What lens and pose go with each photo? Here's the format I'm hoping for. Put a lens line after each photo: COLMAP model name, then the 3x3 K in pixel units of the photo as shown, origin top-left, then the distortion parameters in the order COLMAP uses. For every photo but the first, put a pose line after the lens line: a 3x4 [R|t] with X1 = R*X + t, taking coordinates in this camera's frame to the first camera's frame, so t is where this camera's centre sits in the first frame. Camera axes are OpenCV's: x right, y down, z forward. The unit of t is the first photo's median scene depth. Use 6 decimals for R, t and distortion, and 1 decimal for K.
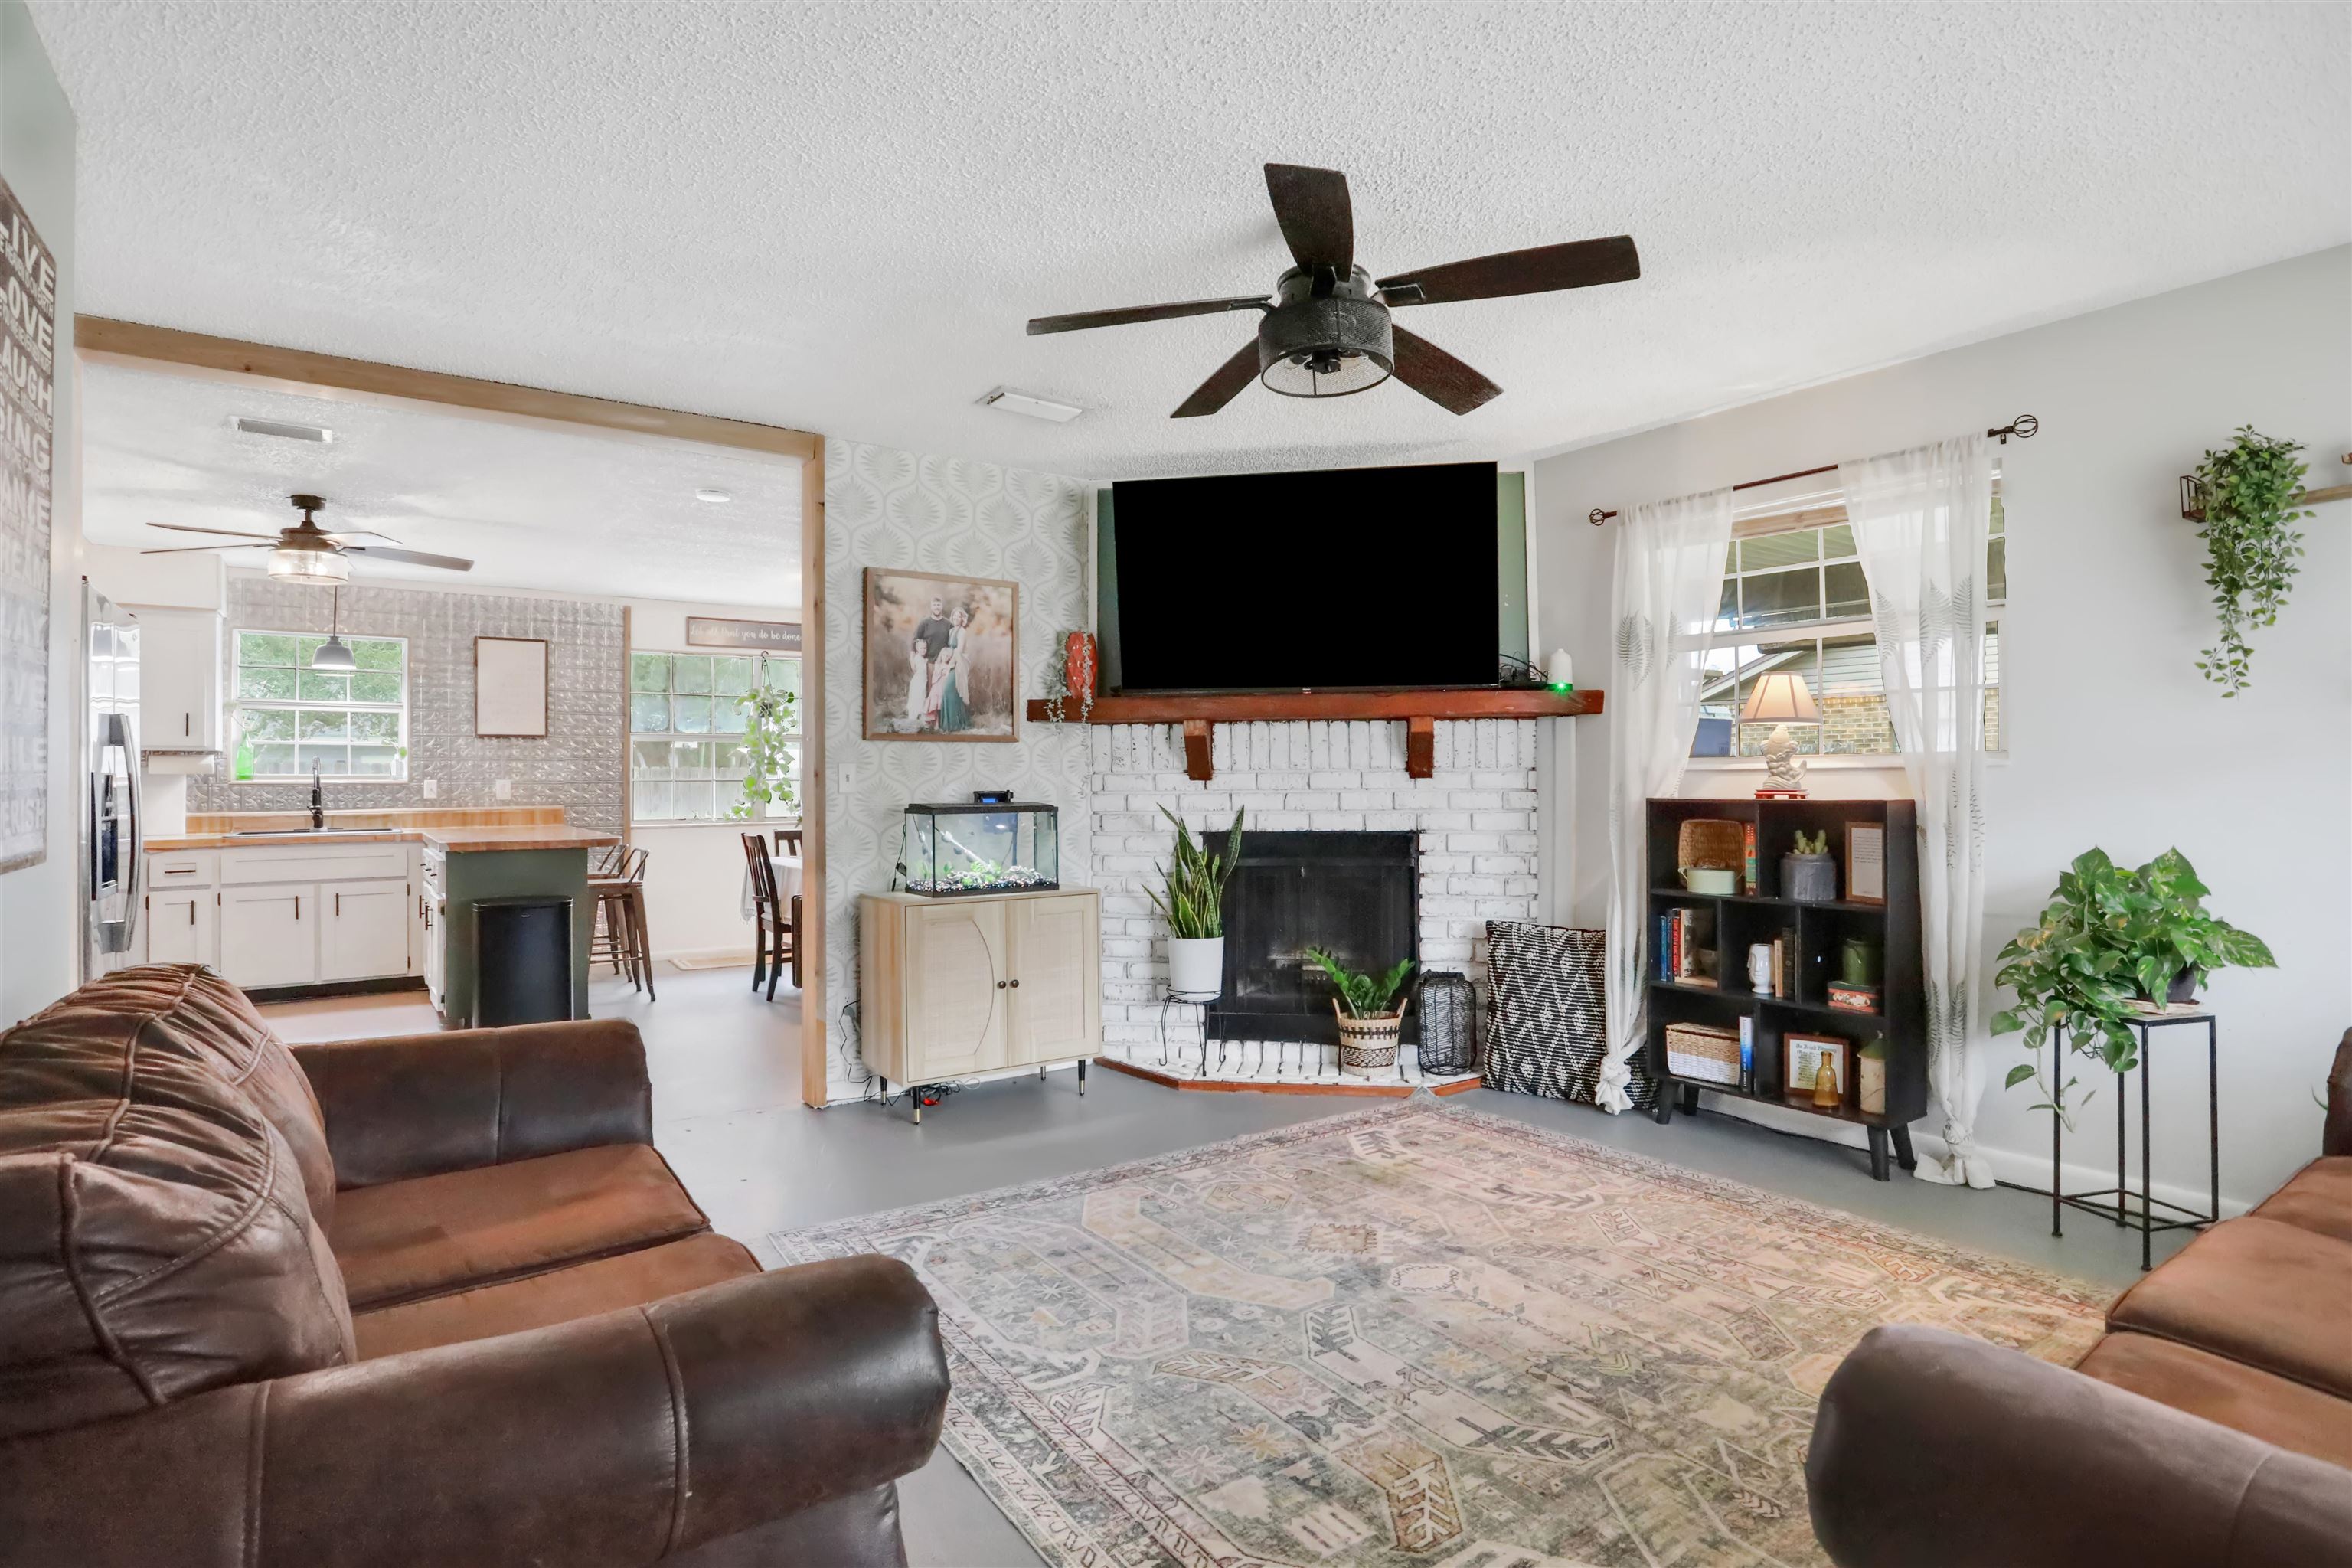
lens RADIAL K [[1149.5, 0, 1200.7], [0, 1149.5, 776.4], [0, 0, 1]] dist [0.000786, 0.001123]
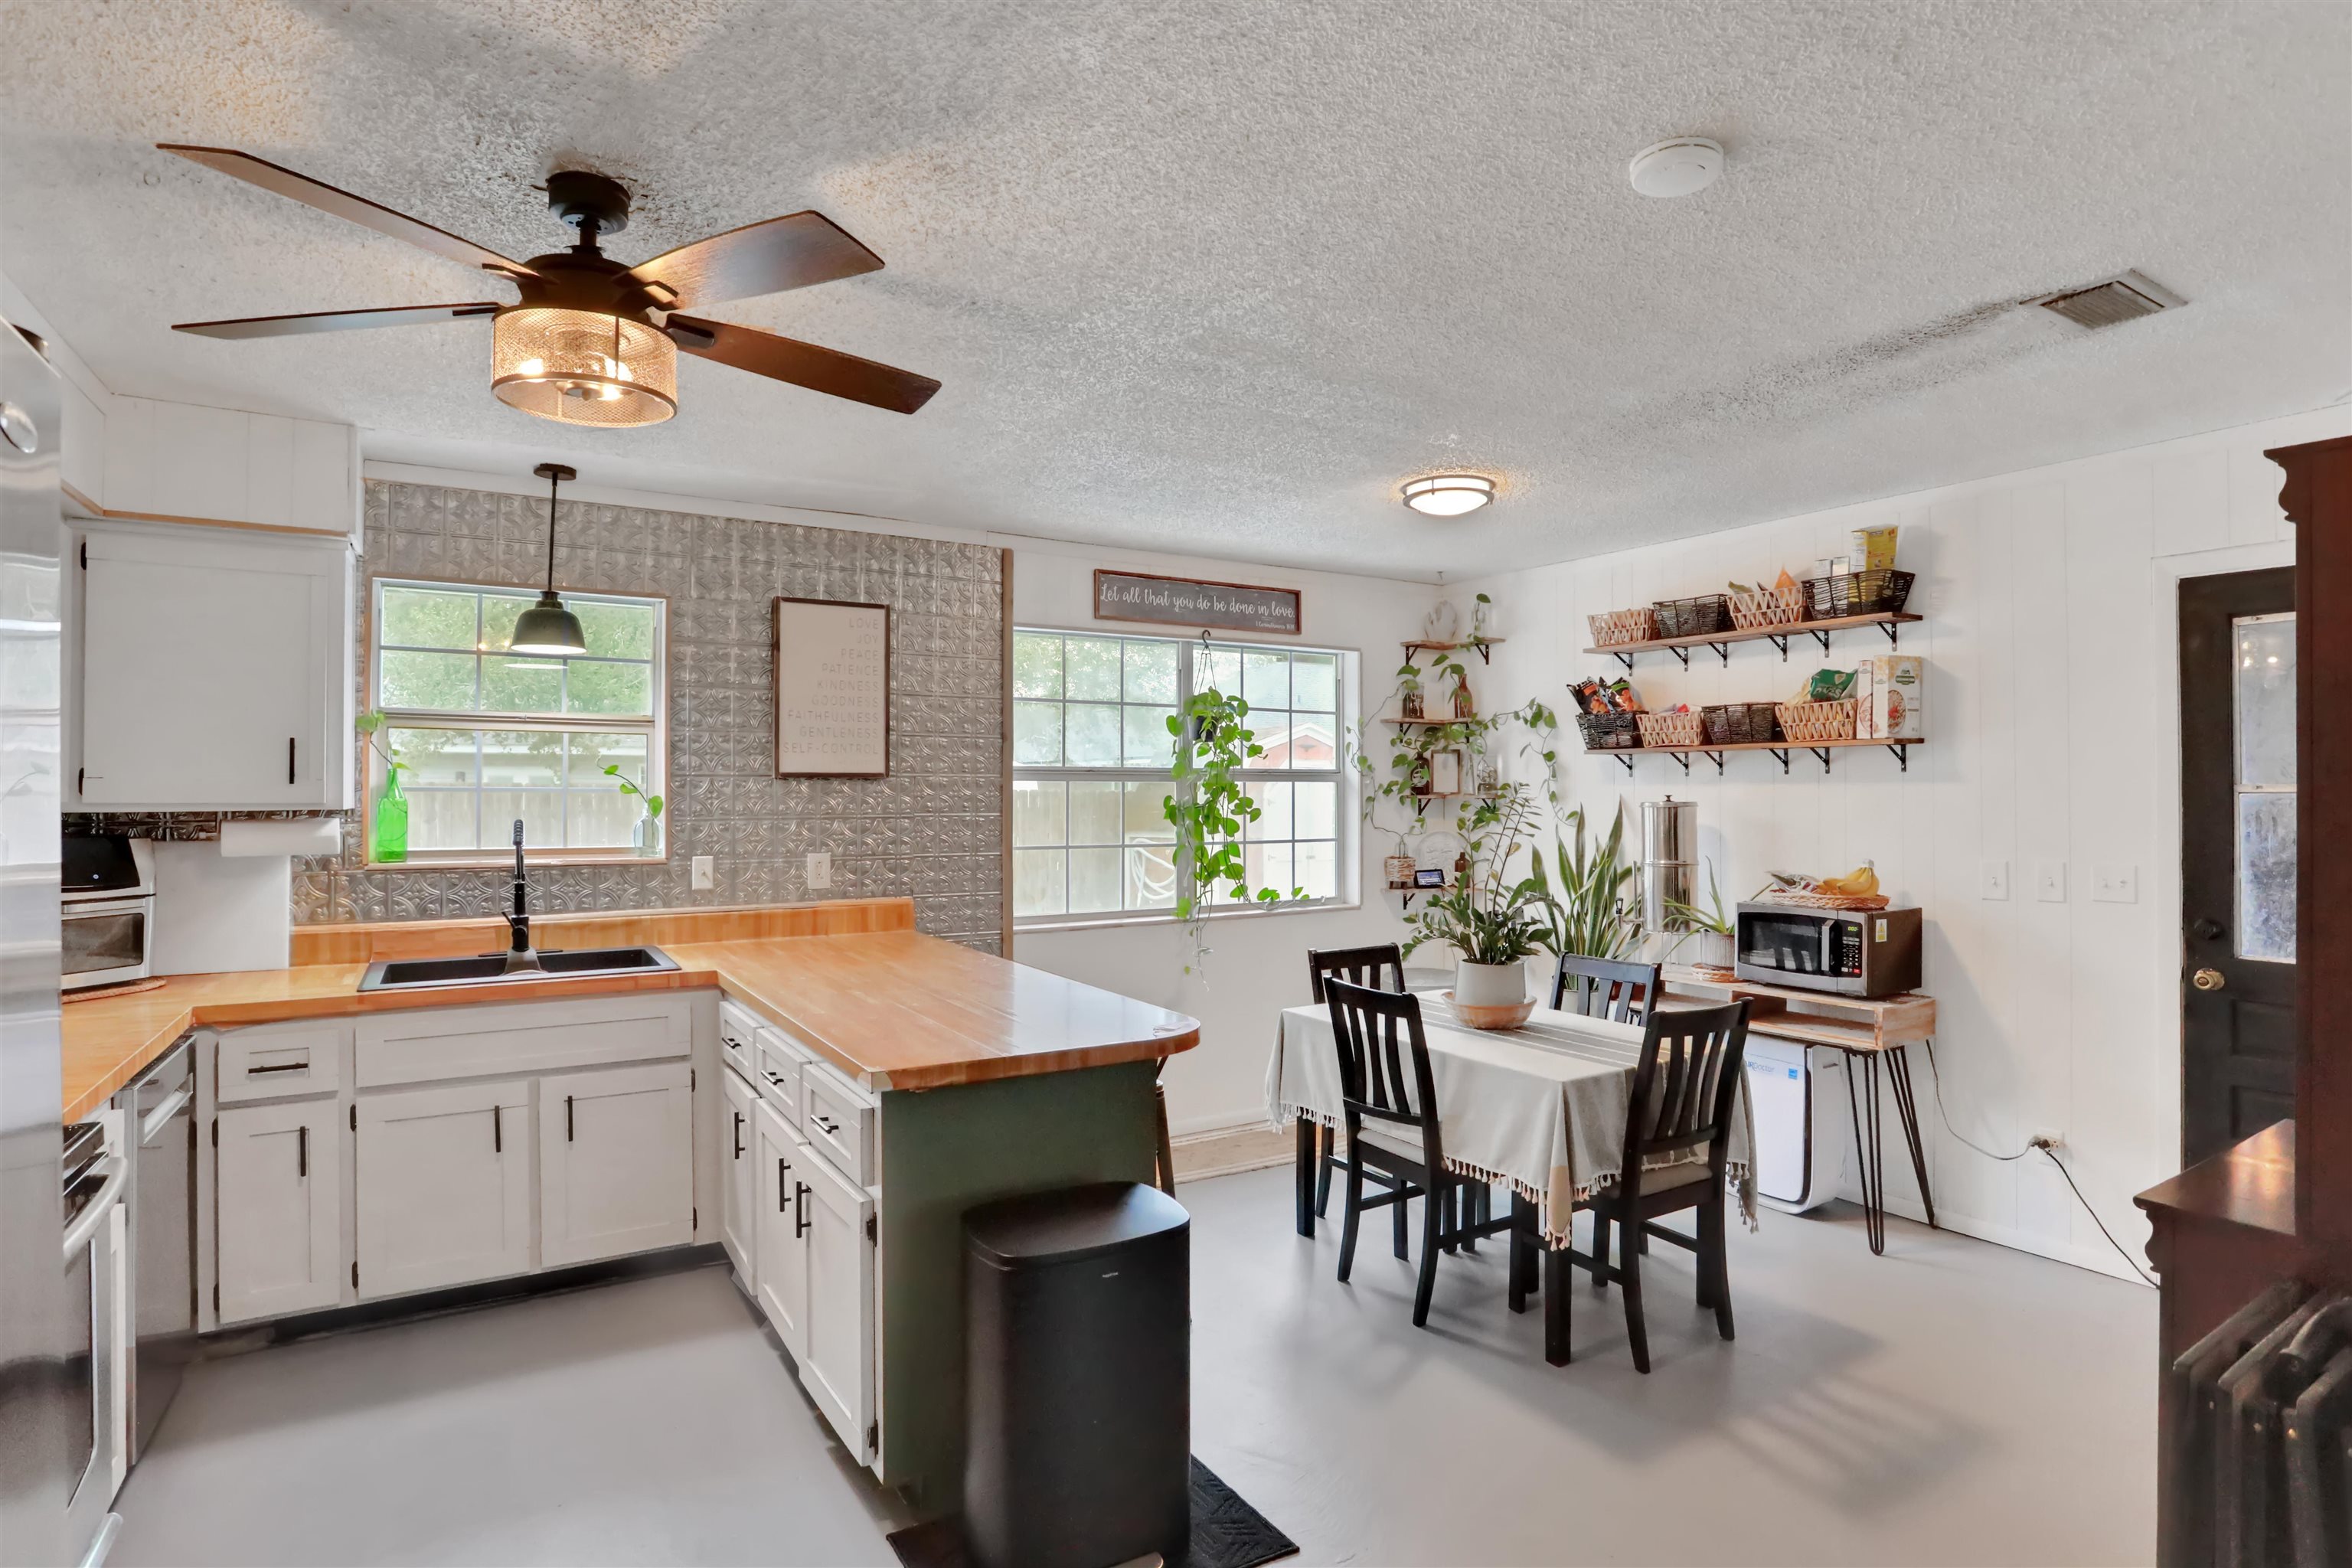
lens RADIAL K [[1149.5, 0, 1150.7], [0, 1149.5, 790.8], [0, 0, 1]] dist [0.000786, 0.001123]
pose [[0.996515, 0.006565, -0.083160, -0.416030], [-0.006020, 0.999959, 0.006796, -0.033807], [0.083201, -0.006271, 0.996513, 0.474784]]
